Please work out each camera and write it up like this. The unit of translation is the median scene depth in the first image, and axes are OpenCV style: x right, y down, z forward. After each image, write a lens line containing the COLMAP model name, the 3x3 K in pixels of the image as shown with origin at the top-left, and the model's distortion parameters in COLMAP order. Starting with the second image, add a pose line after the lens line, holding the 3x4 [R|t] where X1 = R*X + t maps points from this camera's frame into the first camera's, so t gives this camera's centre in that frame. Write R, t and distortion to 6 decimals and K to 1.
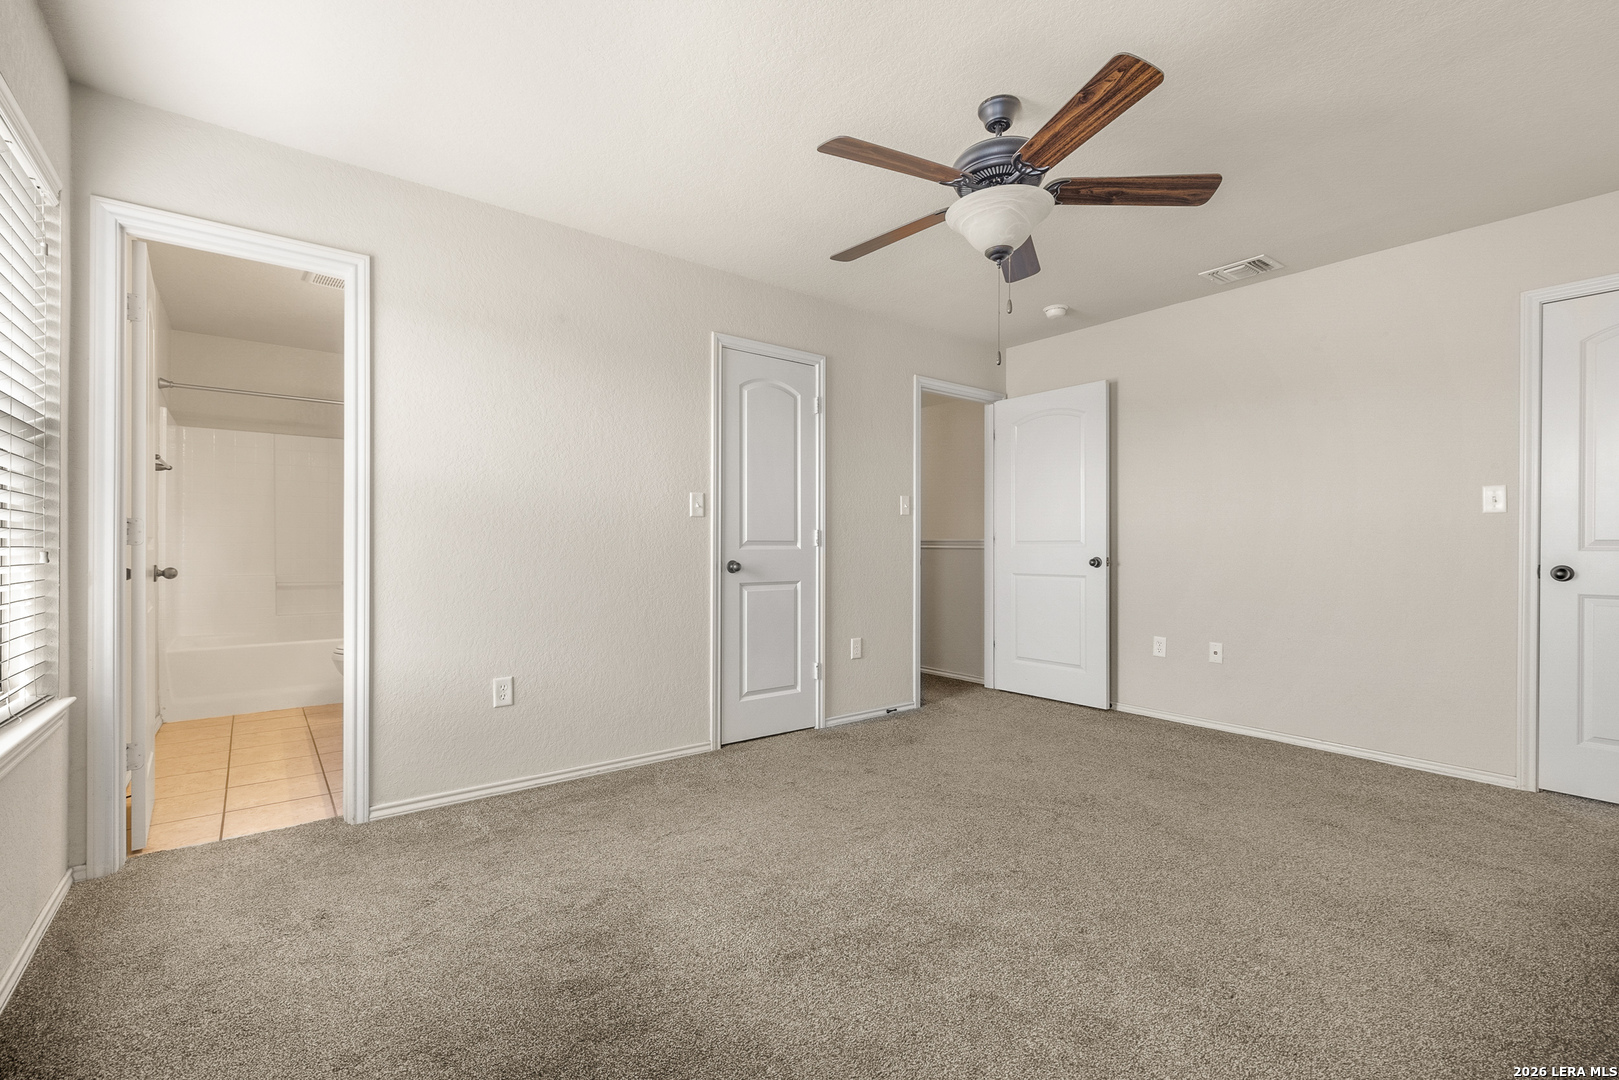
lens RADIAL K [[686.8, 0, 803.6], [0, 686.8, 546.7], [0, 0, 1]] dist [-0.013337, -0.000246]
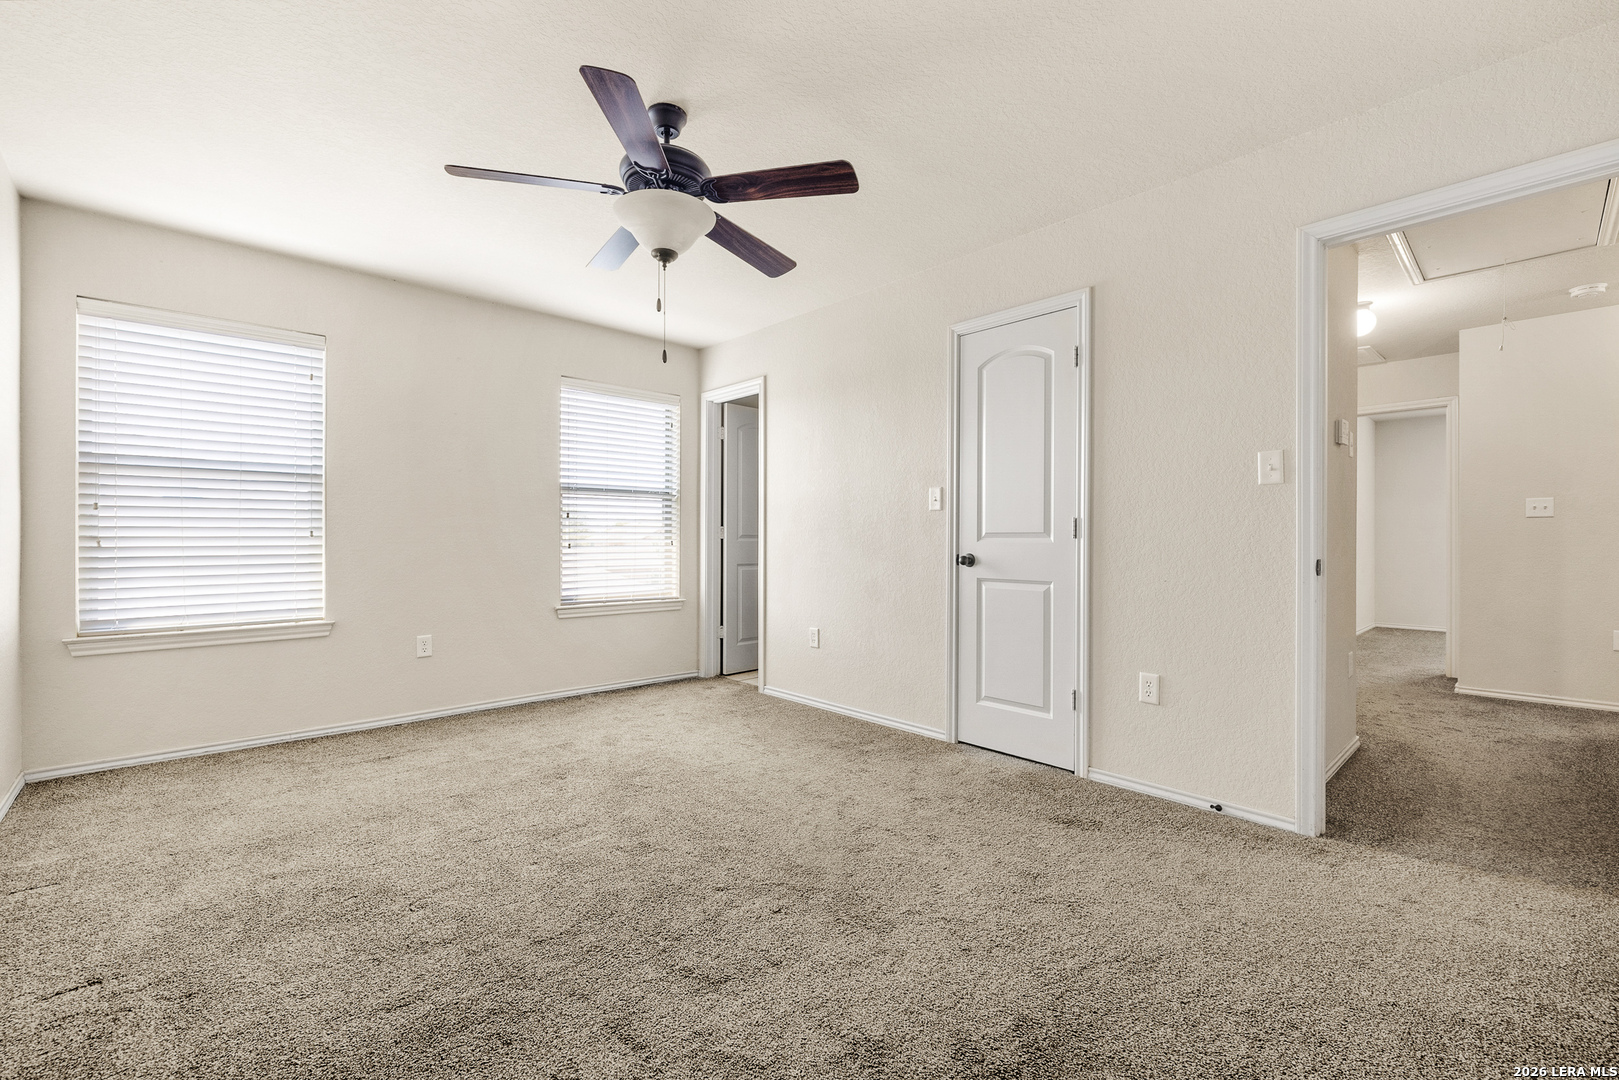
lens RADIAL K [[686.8, 0, 811.0], [0, 686.8, 537.2], [0, 0, 1]] dist [-0.013337, -0.000246]
pose [[0.091022, -0.005358, -0.995834, 0.822338], [-0.001425, 0.999984, -0.005511, 0.002484], [0.995848, 0.001921, 0.091013, 0.682984]]
